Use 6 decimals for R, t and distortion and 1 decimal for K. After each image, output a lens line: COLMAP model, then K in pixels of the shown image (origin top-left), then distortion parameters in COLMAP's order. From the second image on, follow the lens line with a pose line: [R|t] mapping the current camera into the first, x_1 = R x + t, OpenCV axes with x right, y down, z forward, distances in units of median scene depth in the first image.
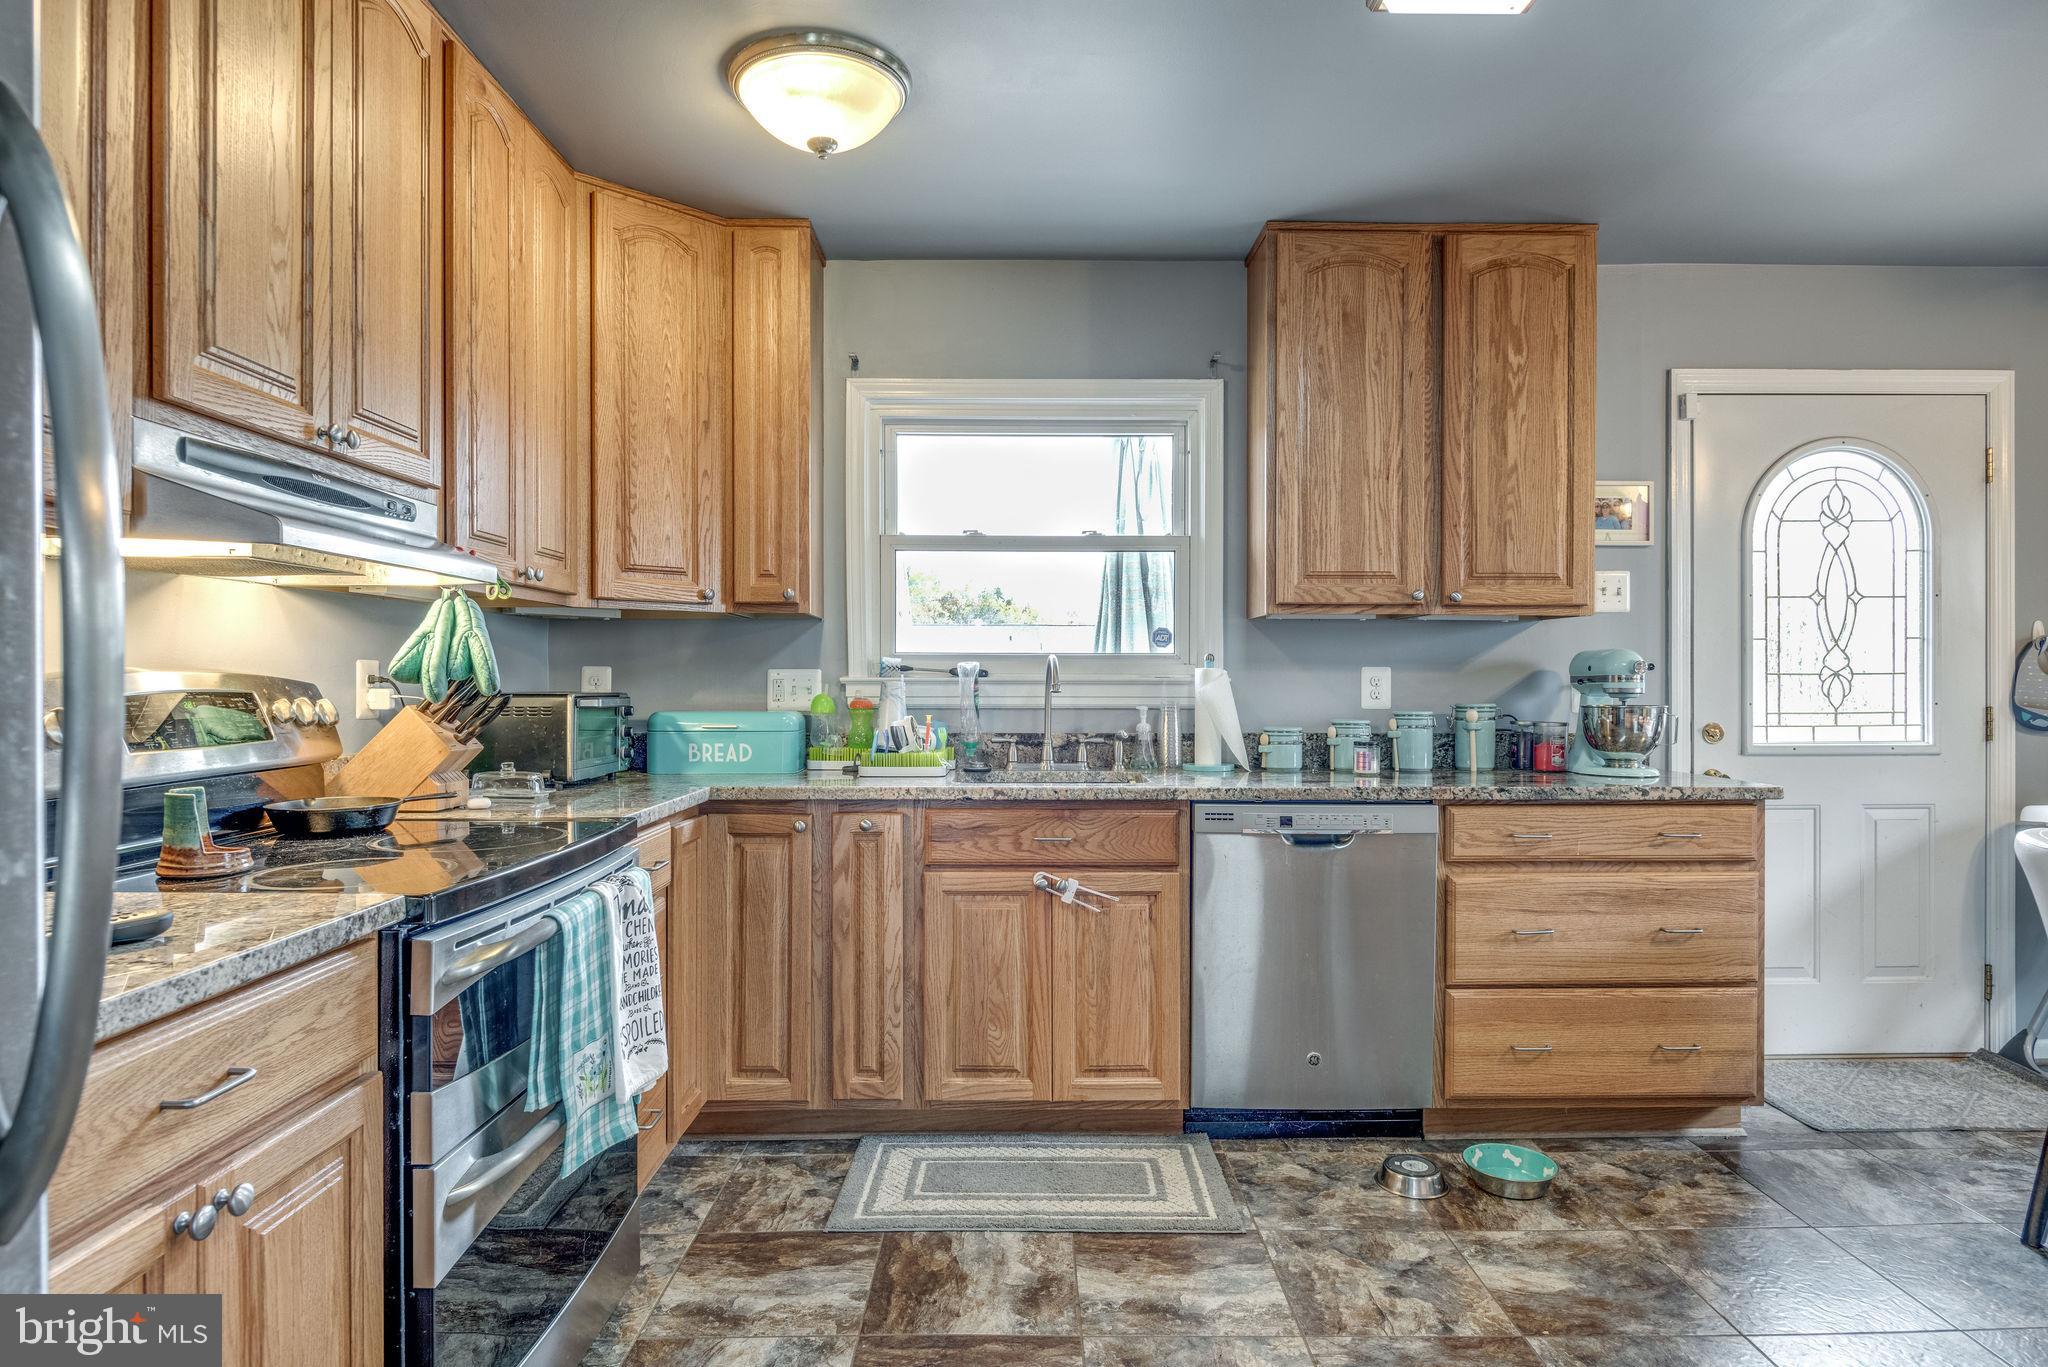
lens RADIAL K [[1182.1, 0, 1028.6], [0, 1182.1, 670.7], [0, 0, 1]] dist [-0.005393, 0.001521]
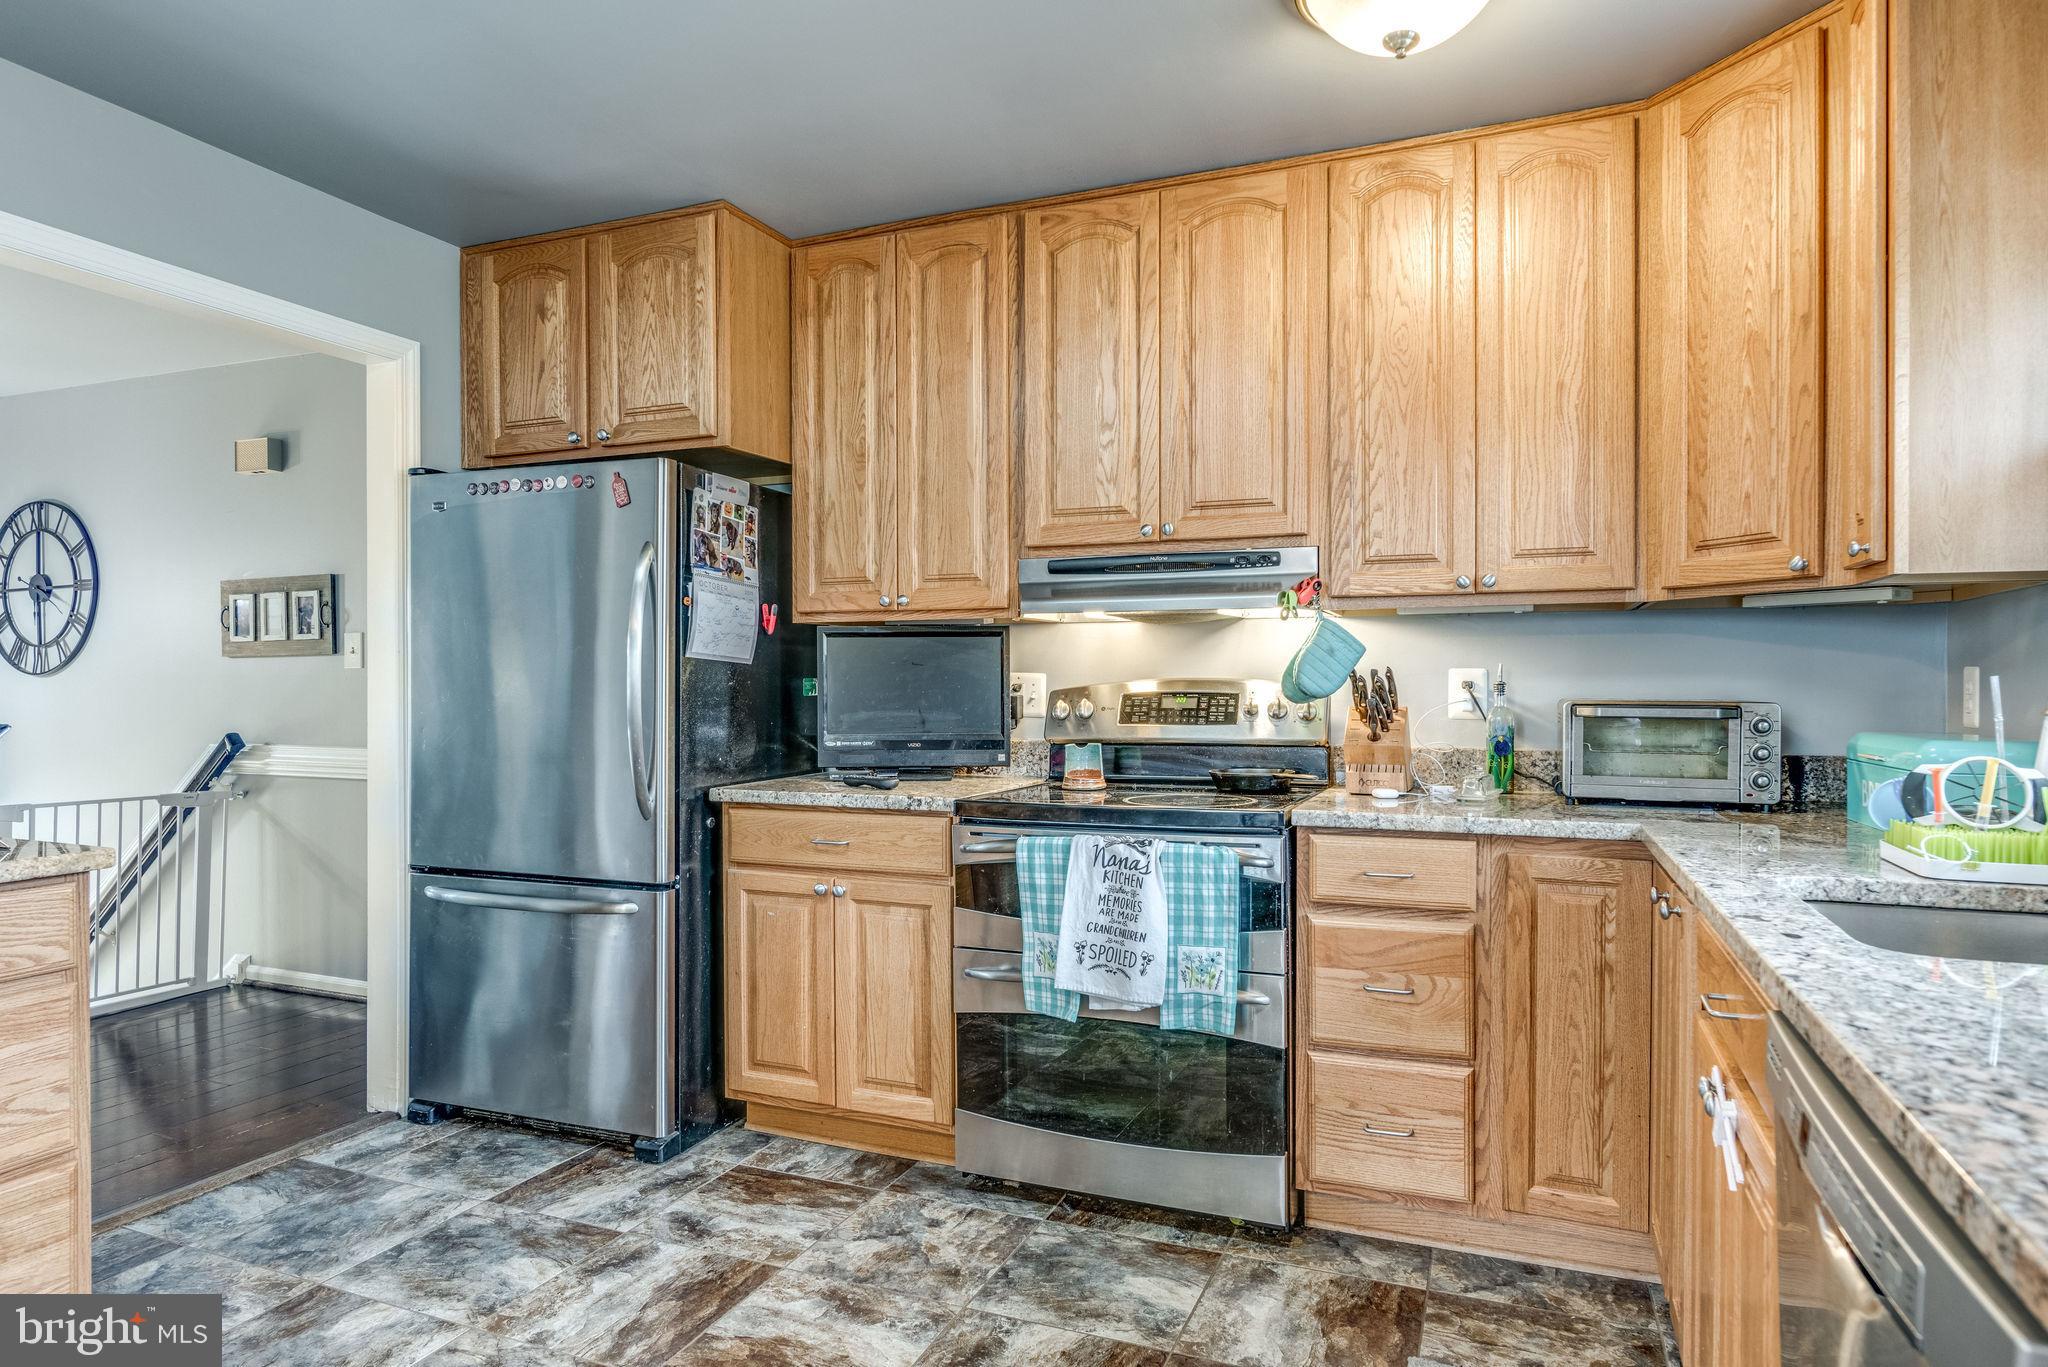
lens RADIAL K [[1182.1, 0, 1028.6], [0, 1182.1, 670.7], [0, 0, 1]] dist [-0.005393, 0.001521]
pose [[-0.385931, -0.004408, -0.922517, 0.494125], [0.007499, 0.999941, -0.007915, 0.000080], [0.922497, -0.009972, -0.385875, 0.770462]]
